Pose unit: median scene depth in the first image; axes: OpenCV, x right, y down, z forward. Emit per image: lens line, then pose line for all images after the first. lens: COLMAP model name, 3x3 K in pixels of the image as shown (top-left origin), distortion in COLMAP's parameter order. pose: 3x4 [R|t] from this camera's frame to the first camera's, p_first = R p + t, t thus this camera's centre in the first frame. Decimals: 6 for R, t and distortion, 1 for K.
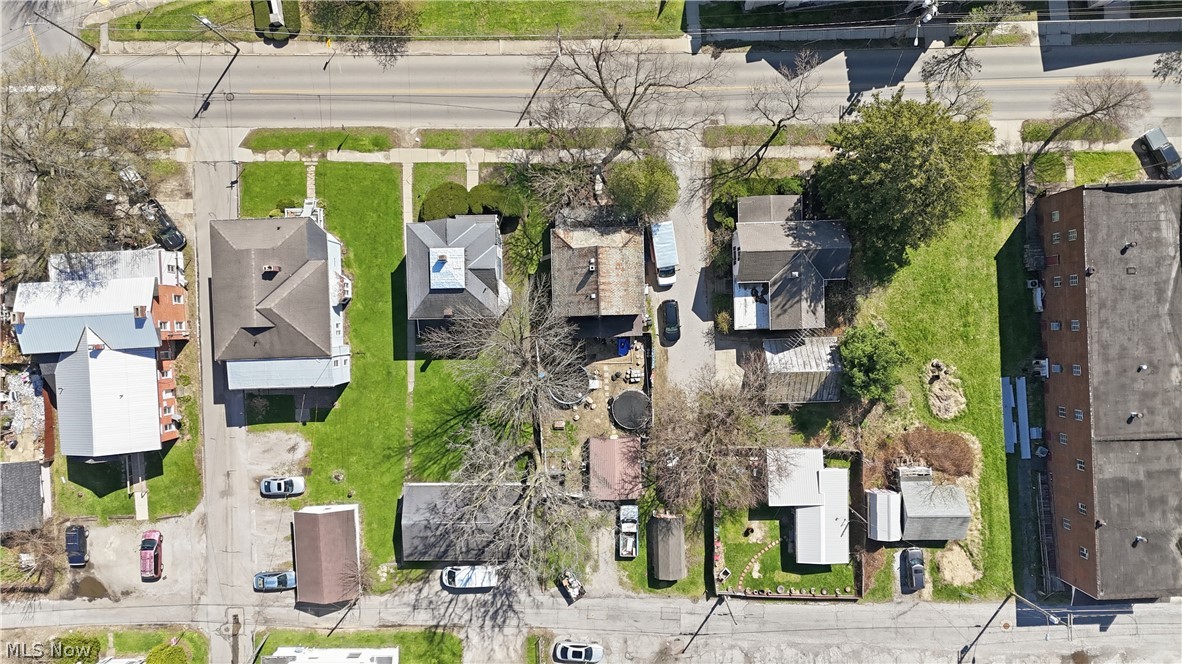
lens RADIAL K [[833.4, 0, 534.5], [0, 833.4, 332.4], [0, 0, 1]] dist [0.003848, 0.000232]
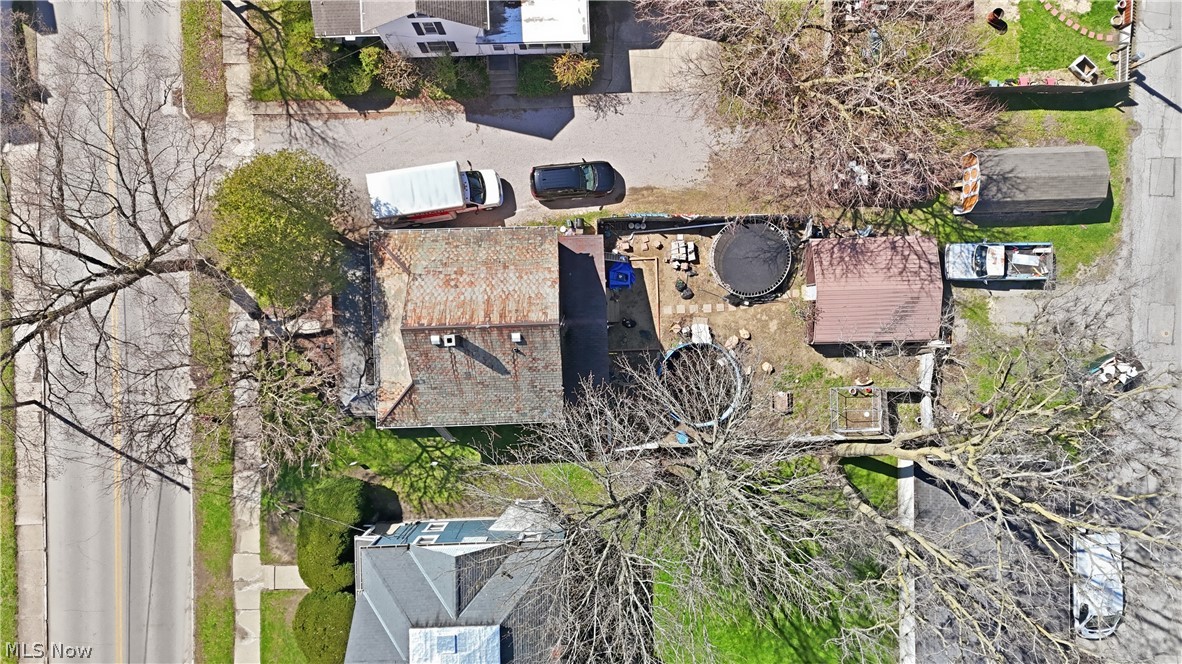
lens RADIAL K [[848.3, 0, 589.0], [0, 848.3, 331.7], [0, 0, 1]] dist [0.133155, -0.117050]
pose [[-0.005459, -0.997548, 0.069775, 0.037479], [0.999970, -0.005828, -0.005077, -0.002174], [0.005471, 0.069745, 0.997550, 0.493179]]
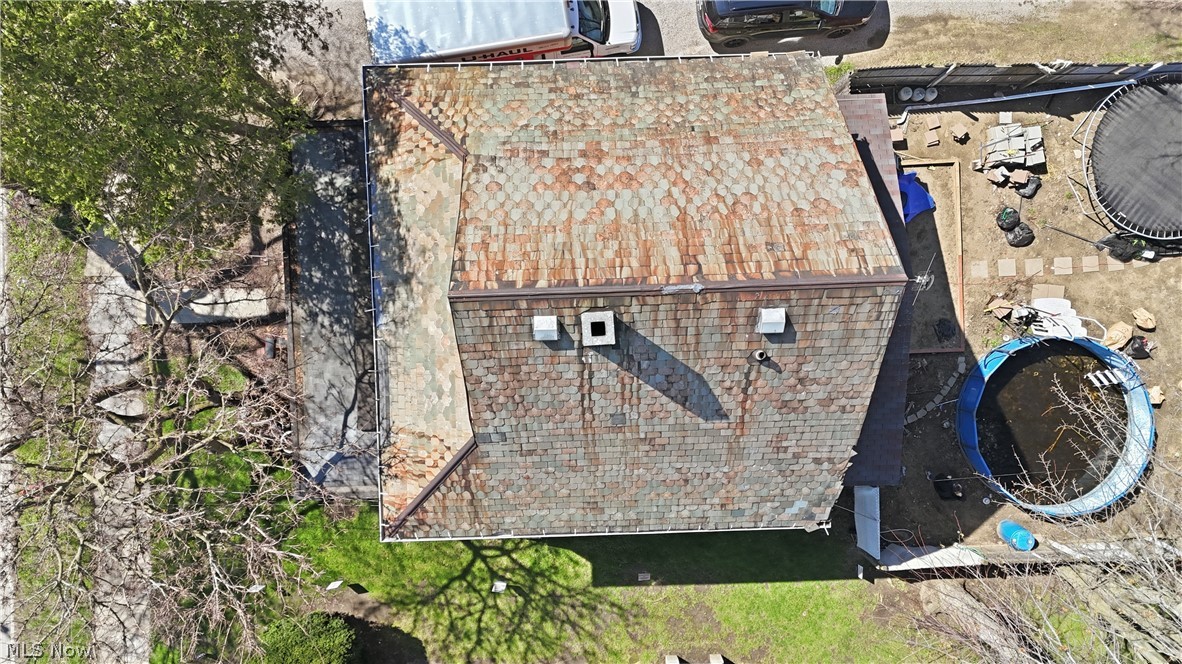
lens RADIAL K [[848.3, 0, 589.0], [0, 848.3, 331.7], [0, 0, 1]] dist [0.133155, -0.117050]
pose [[-0.004938, -0.997800, 0.066108, 0.052062], [0.999896, -0.005823, -0.013207, -0.067997], [0.013563, 0.066036, 0.997725, 0.754476]]
